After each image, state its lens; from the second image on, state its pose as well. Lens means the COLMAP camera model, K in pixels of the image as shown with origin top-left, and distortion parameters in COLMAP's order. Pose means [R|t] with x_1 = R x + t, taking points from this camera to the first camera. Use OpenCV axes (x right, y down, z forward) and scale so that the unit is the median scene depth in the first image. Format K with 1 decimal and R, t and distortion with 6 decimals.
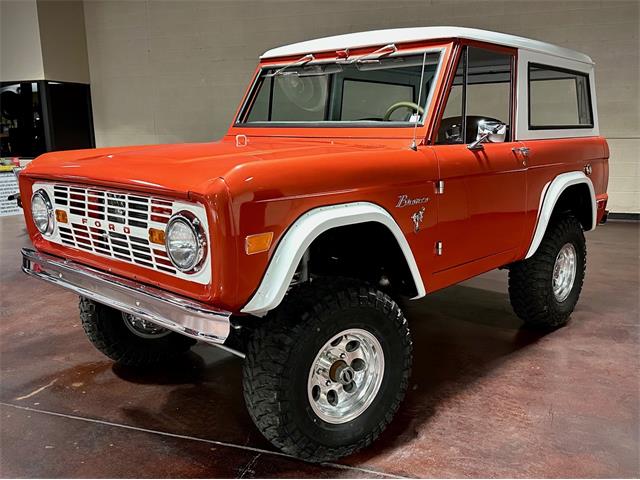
lens RADIAL K [[616.5, 0, 300.2], [0, 616.5, 253.8], [0, 0, 1]] dist [0.047232, 0.000000]
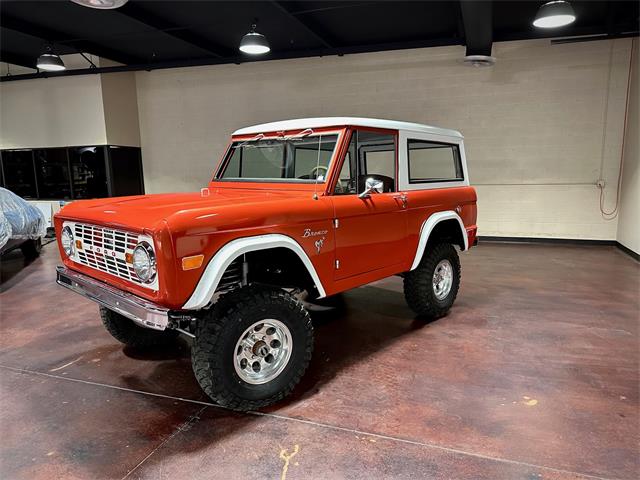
lens RADIAL K [[452.2, 0, 314.2], [0, 452.2, 243.0], [0, 0, 1]] dist [0.052692, -0.061414]
pose [[0.999954, -0.005685, 0.007727, 0.161700], [0.006074, 0.998662, -0.051360, -0.004879], [-0.007425, 0.051404, 0.998650, -0.088257]]
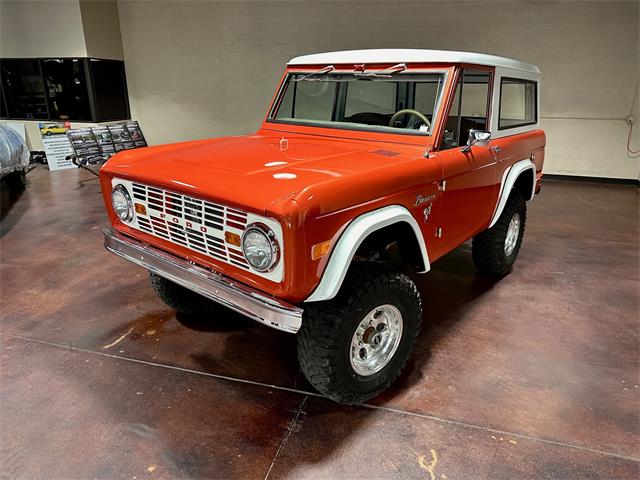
lens RADIAL K [[452.2, 0, 315.2], [0, 452.2, 238.9], [0, 0, 1]] dist [0.052692, -0.061414]
pose [[0.996797, -0.002539, 0.079932, -0.109188], [-0.006876, 0.993074, 0.117291, -0.104310], [-0.079676, -0.117465, 0.989876, 0.079935]]
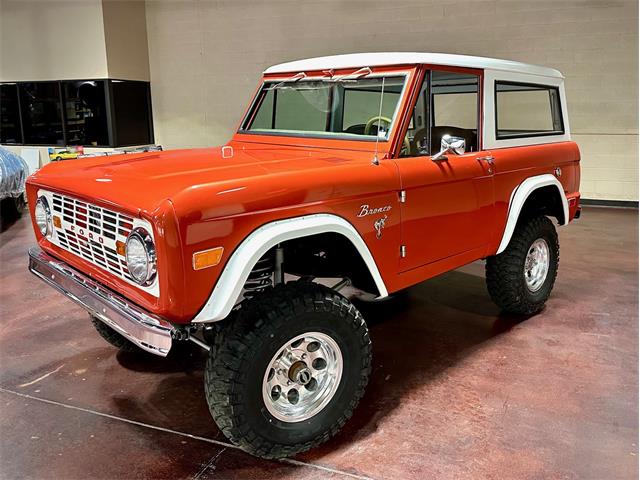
lens RADIAL K [[545.4, 0, 350.5], [0, 545.4, 191.2], [0, 0, 1]] dist [0.037997, -0.043562]
pose [[0.999954, 0.006592, -0.006906, 0.137139], [-0.006980, 0.998307, -0.057737, -0.059612], [0.006514, 0.057783, 0.998308, 0.023877]]
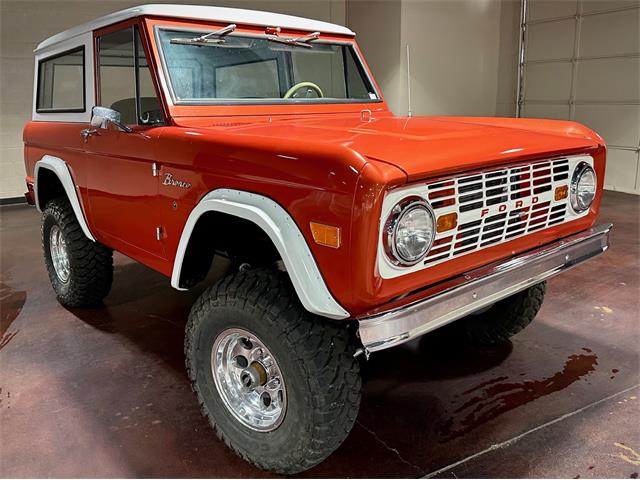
lens RADIAL K [[545.4, 0, 319.9], [0, 545.4, 237.1], [0, 0, 1]] dist [0.037997, -0.043562]
pose [[0.079279, -0.232053, 0.969467, -0.990205], [0.221182, 0.952382, 0.209876, -0.205128], [-0.972005, 0.197790, 0.126830, 1.024472]]
